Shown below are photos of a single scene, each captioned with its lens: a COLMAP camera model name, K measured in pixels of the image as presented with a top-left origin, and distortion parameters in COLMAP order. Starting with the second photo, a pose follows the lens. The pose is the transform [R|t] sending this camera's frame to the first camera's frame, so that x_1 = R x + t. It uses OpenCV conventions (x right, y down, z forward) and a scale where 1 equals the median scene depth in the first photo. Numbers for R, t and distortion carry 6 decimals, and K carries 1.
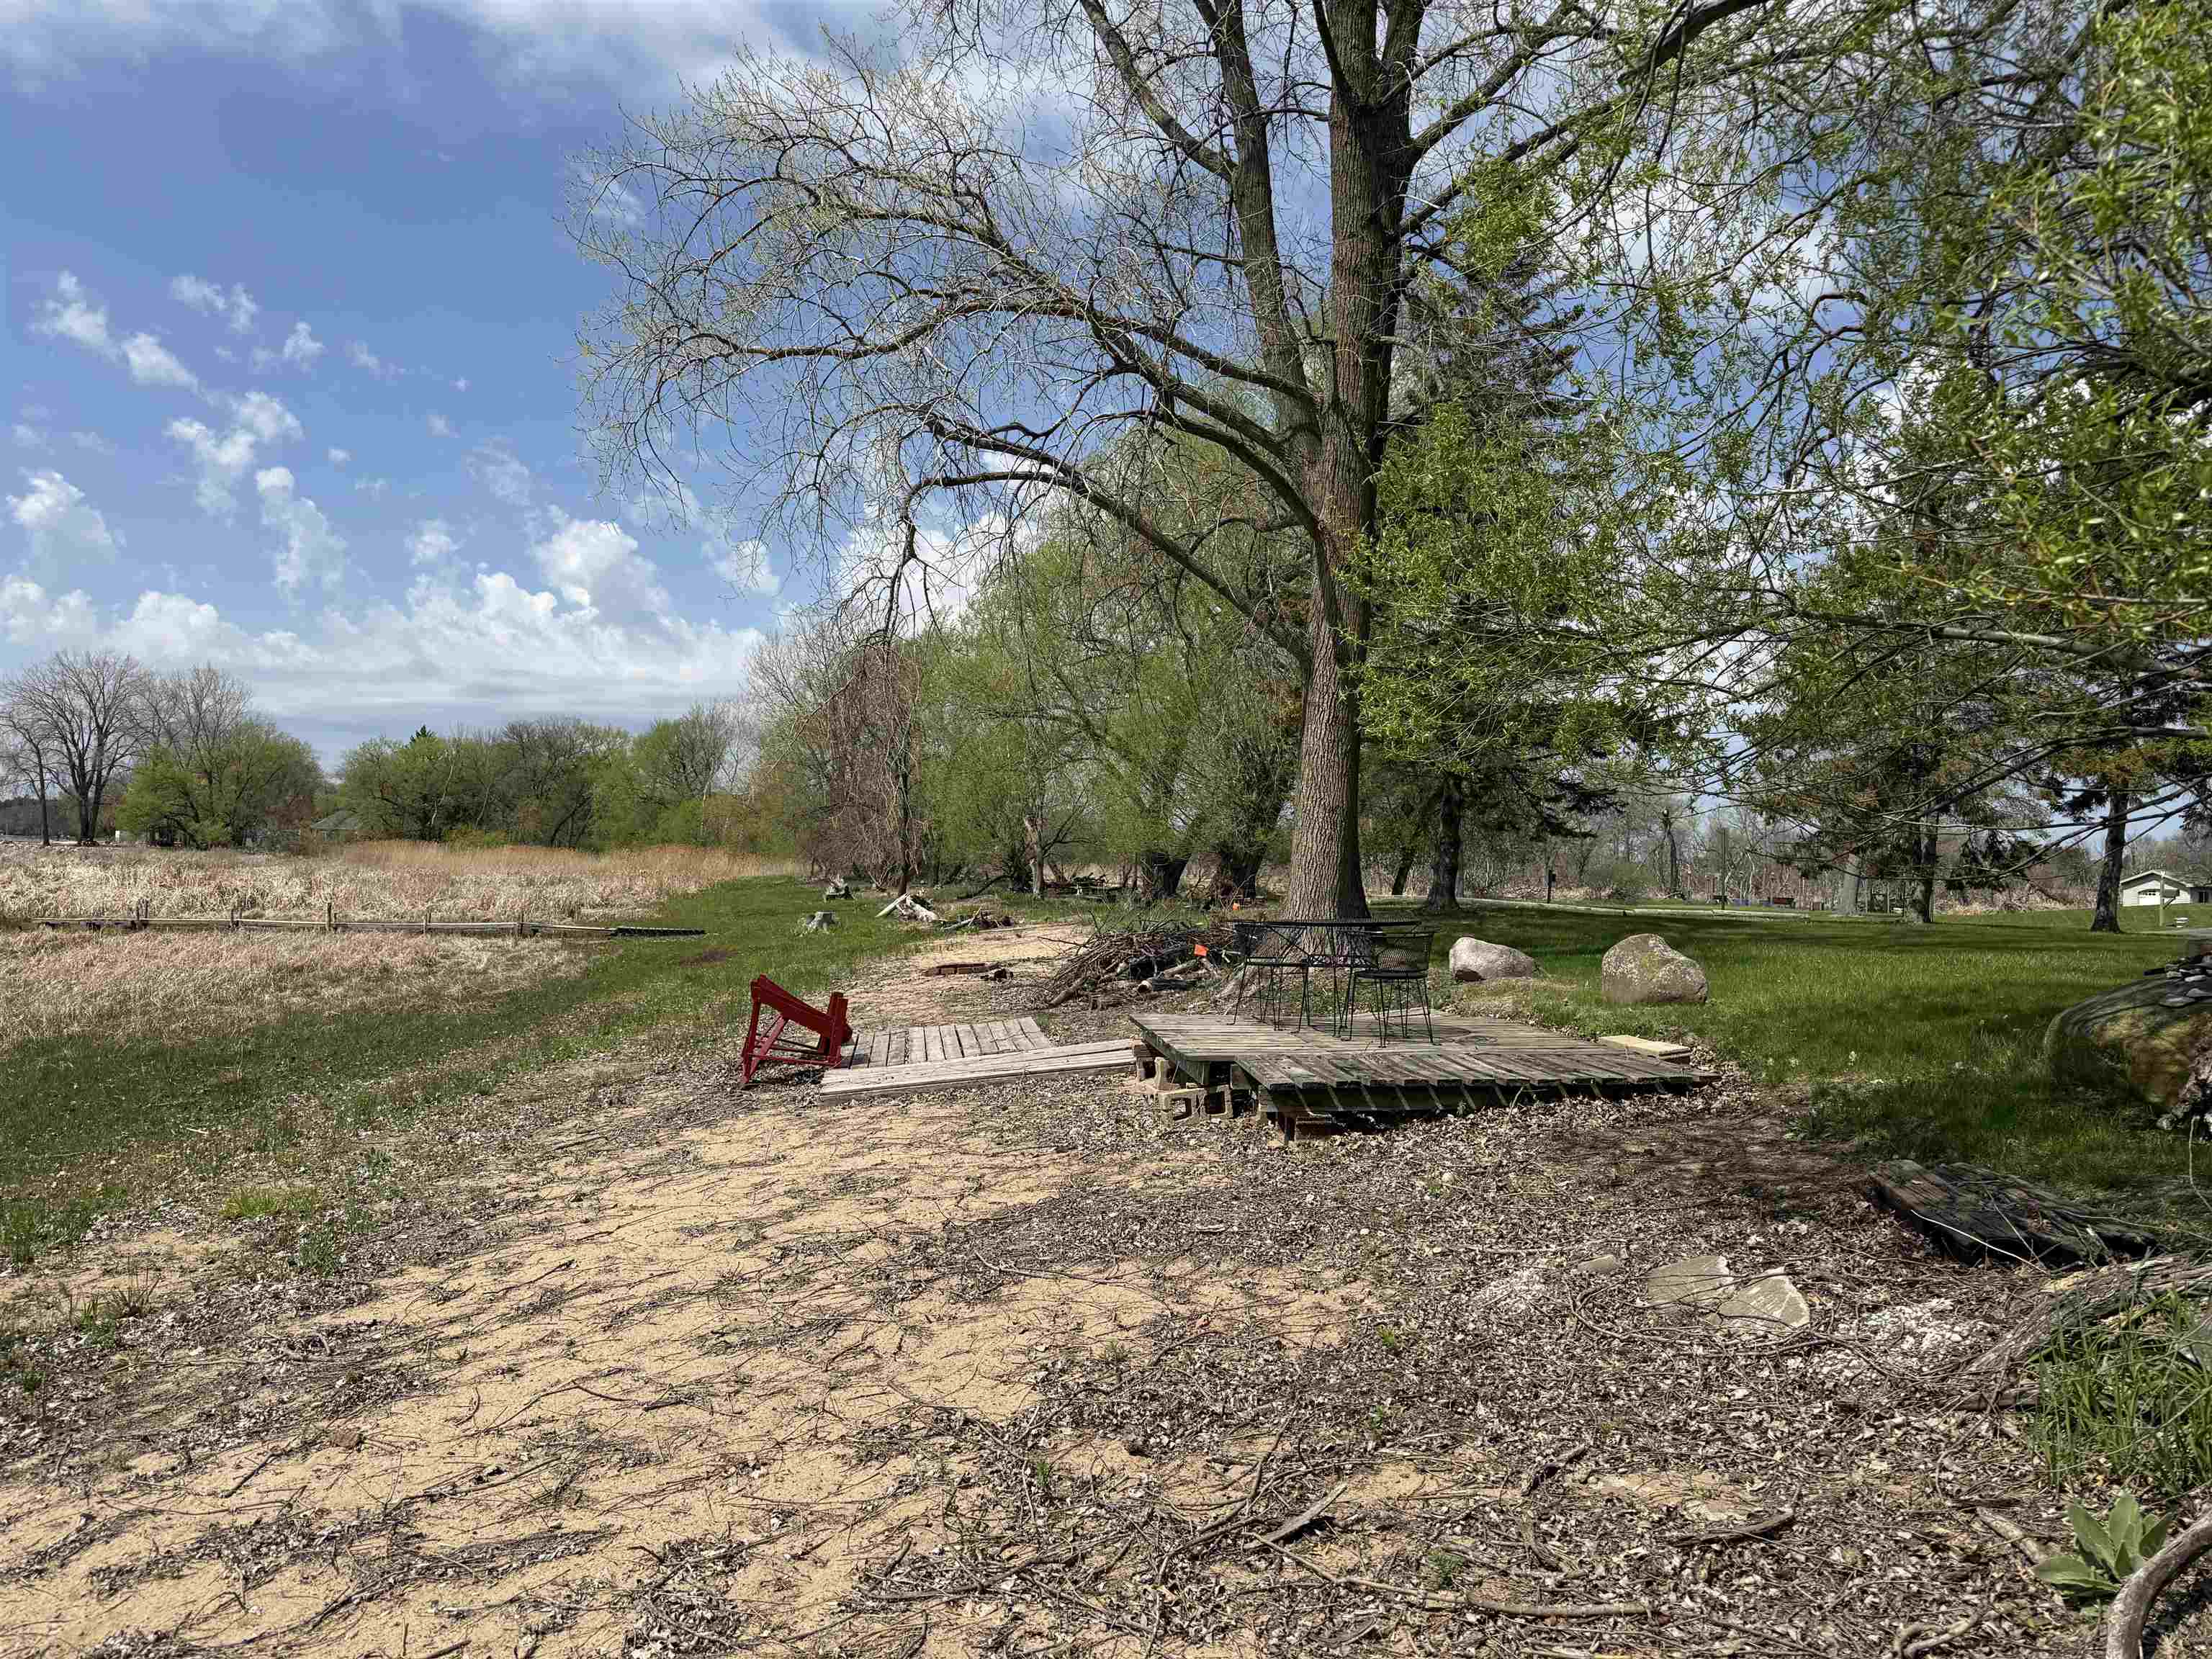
lens RADIAL K [[1590.6, 0, 1117.7], [0, 1590.6, 840.1], [0, 0, 1]] dist [0.007398, -0.000228]
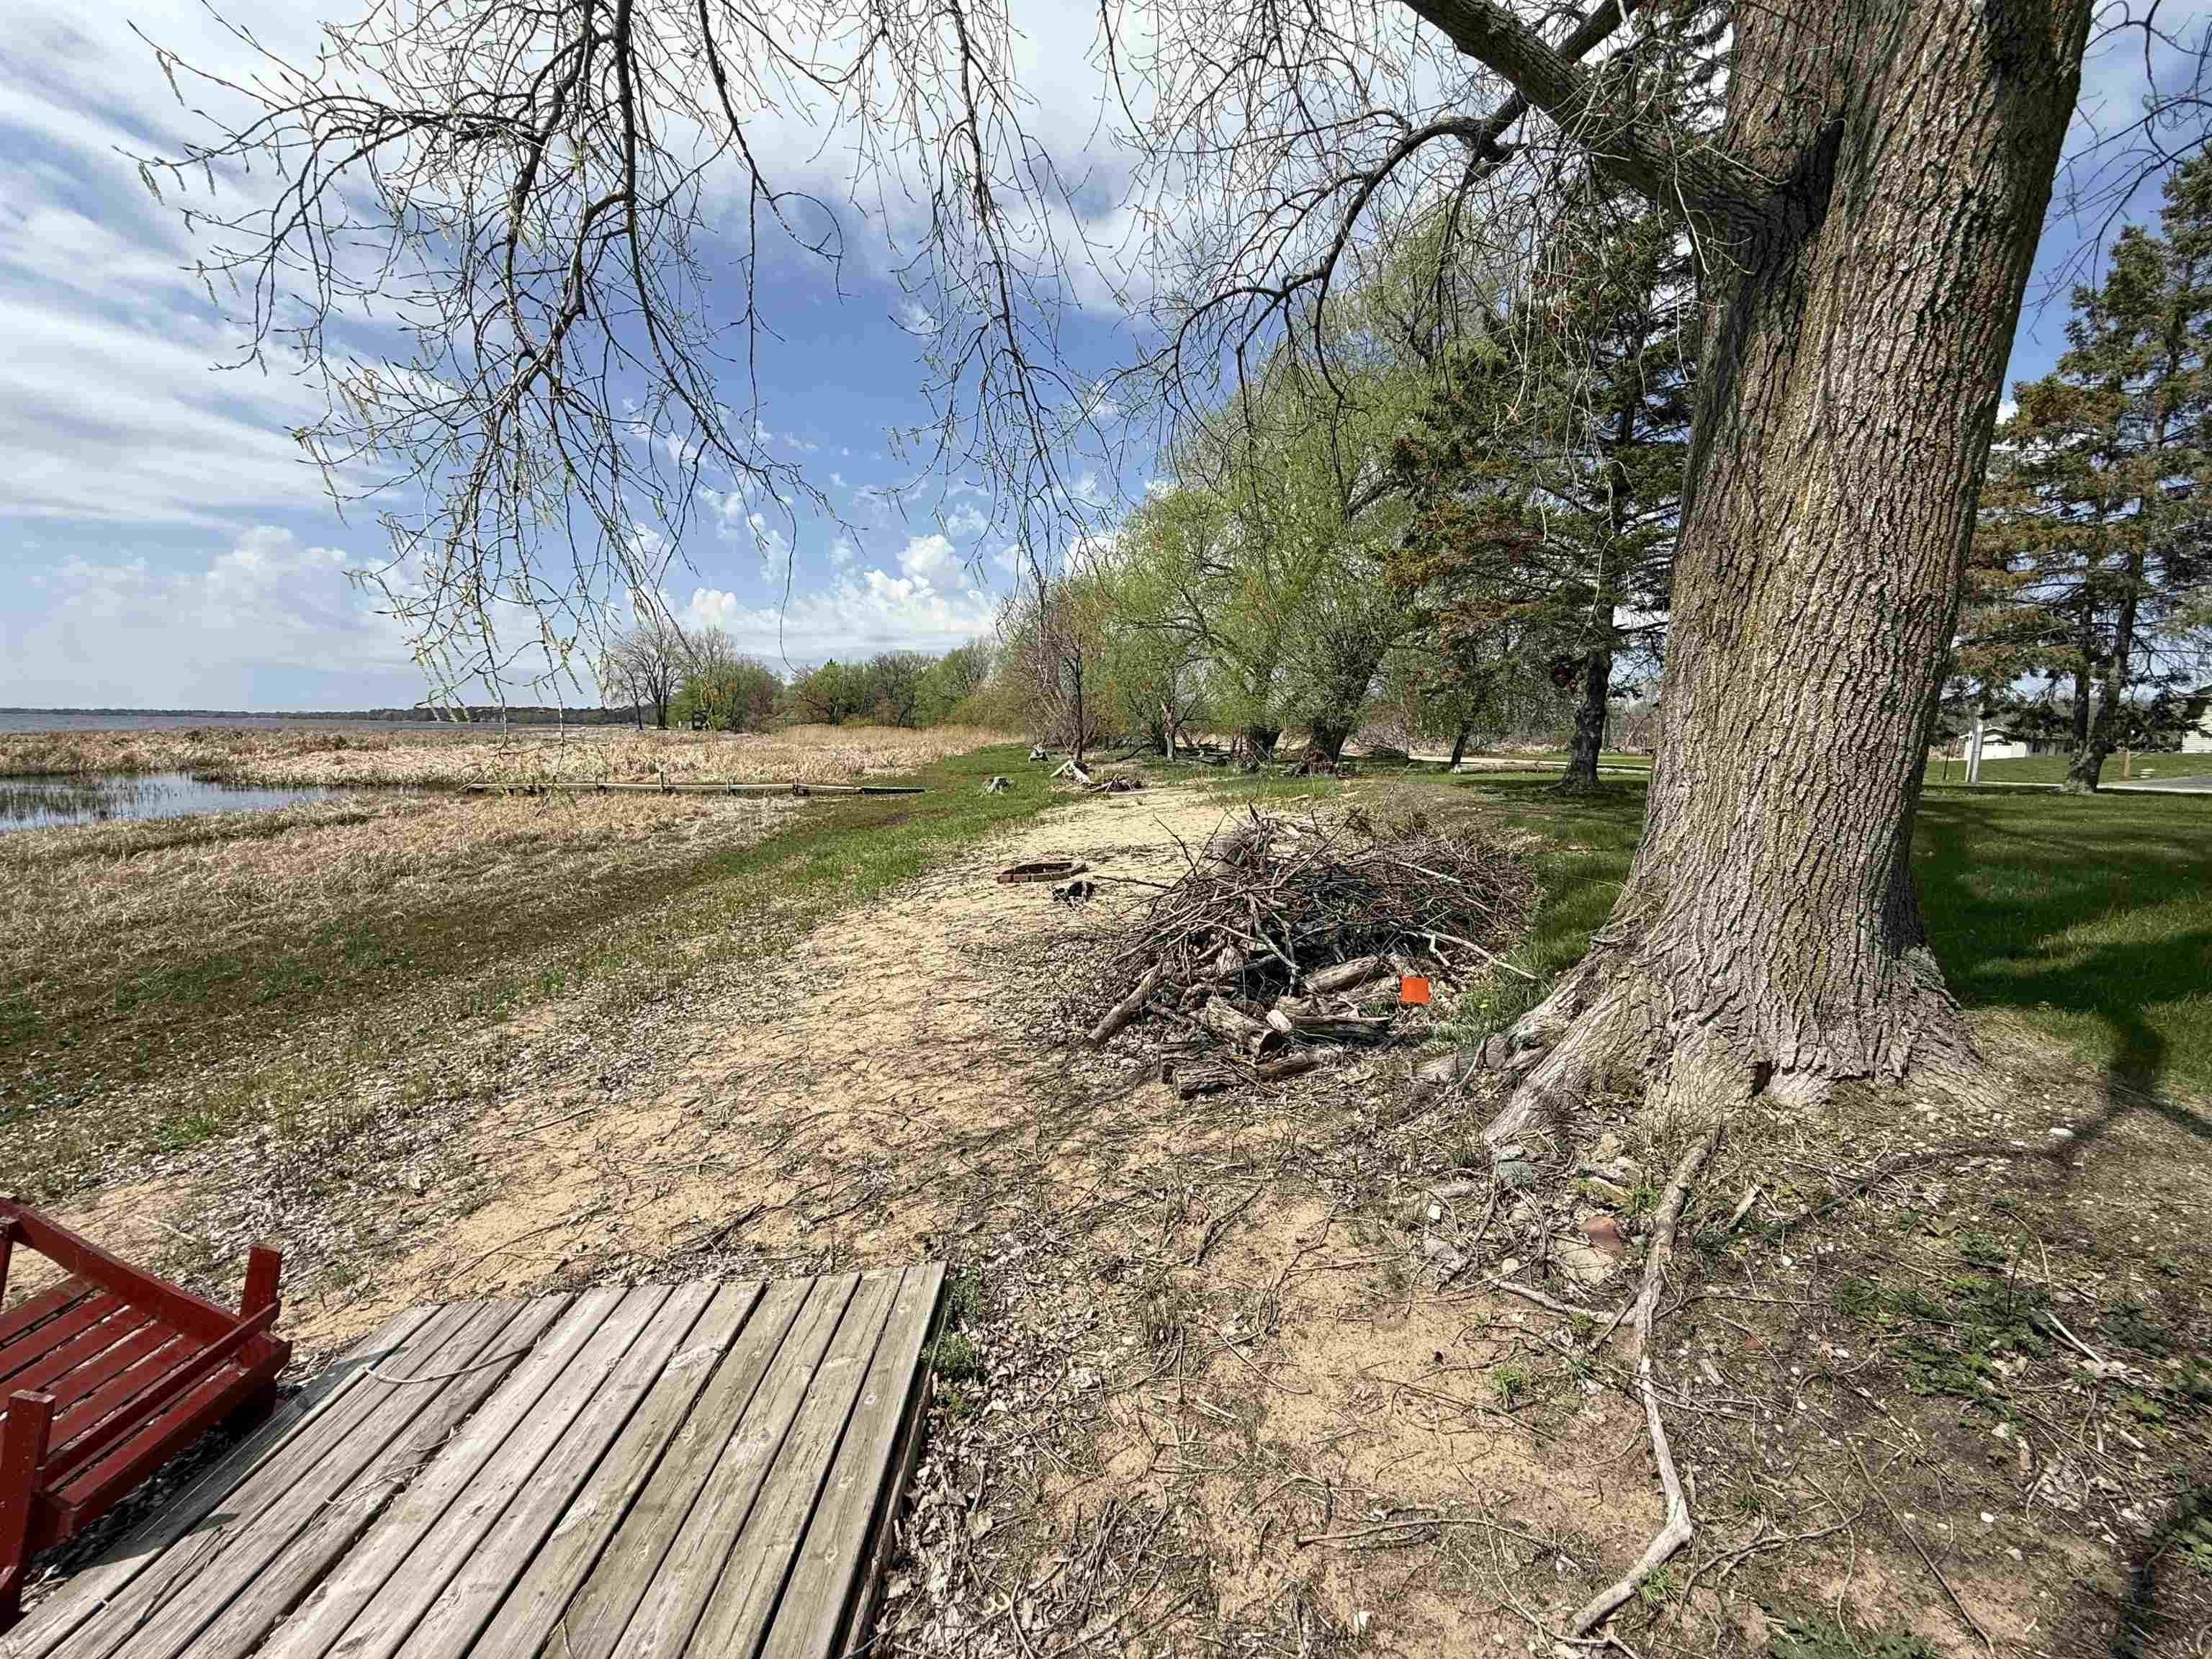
lens RADIAL K [[864.7, 0, 1111.2], [0, 864.7, 832.1], [0, 0, 1]] dist [0.000306, -0.000018]
pose [[0.990406, 0.000178, -0.138186, 0.001687], [0.017936, 0.991375, 0.129825, -0.000383], [0.137017, -0.131058, 0.981860, 0.151288]]
